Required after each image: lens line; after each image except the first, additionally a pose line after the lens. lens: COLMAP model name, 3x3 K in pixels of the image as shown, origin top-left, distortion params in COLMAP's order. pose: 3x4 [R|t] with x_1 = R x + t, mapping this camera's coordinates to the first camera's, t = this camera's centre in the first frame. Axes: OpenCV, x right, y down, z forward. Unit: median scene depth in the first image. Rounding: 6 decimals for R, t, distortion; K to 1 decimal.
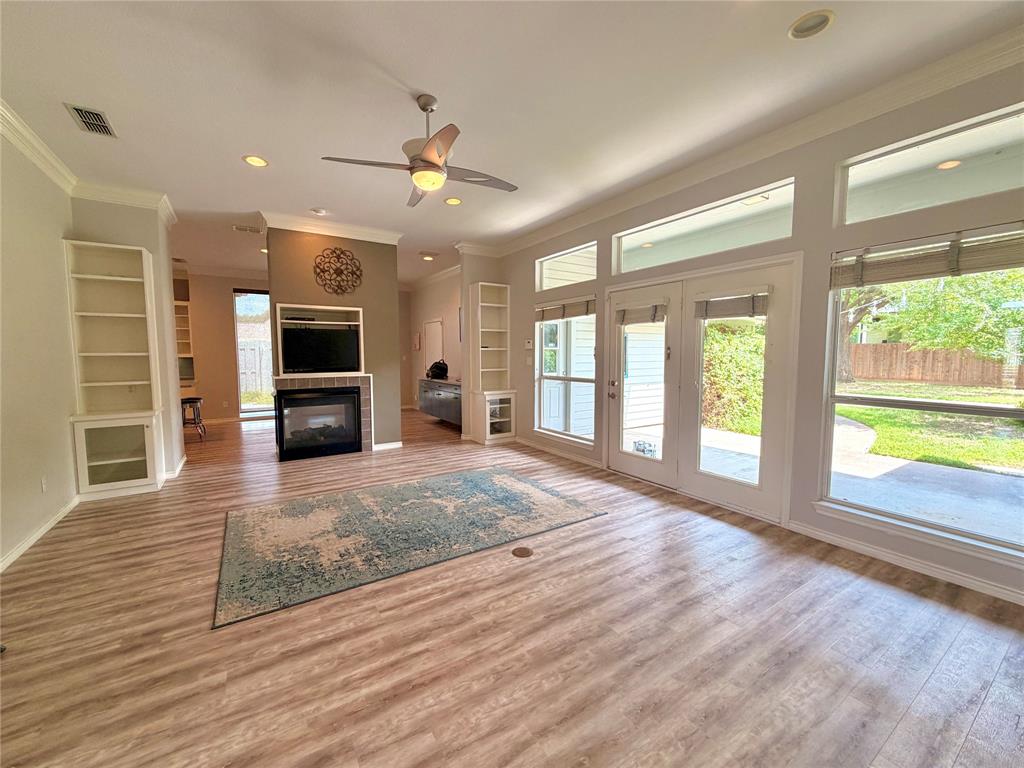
lens RADIAL K [[409.0, 0, 509.9], [0, 409.0, 383.1], [0, 0, 1]] dist [0.002492, -0.000100]
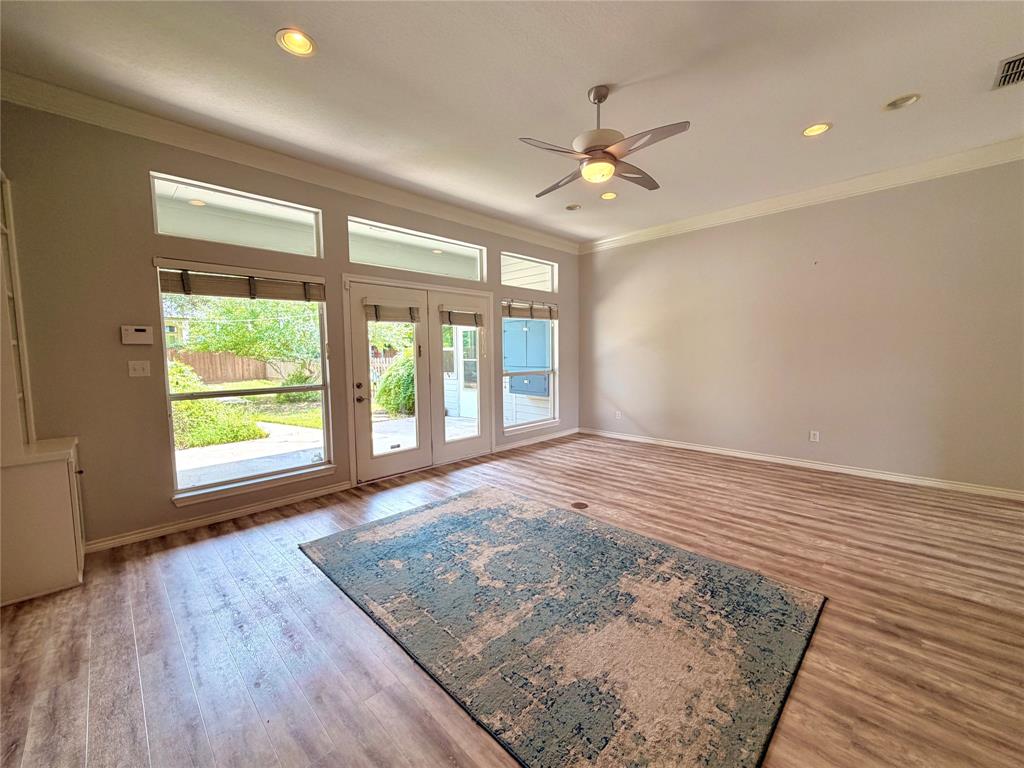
lens RADIAL K [[409.0, 0, 509.9], [0, 409.0, 383.1], [0, 0, 1]] dist [0.002492, -0.000100]
pose [[-0.207991, -0.067973, 0.975766, -1.133215], [0.084172, 0.992638, 0.087090, -0.090076], [-0.974502, 0.100246, -0.200738, 1.427803]]
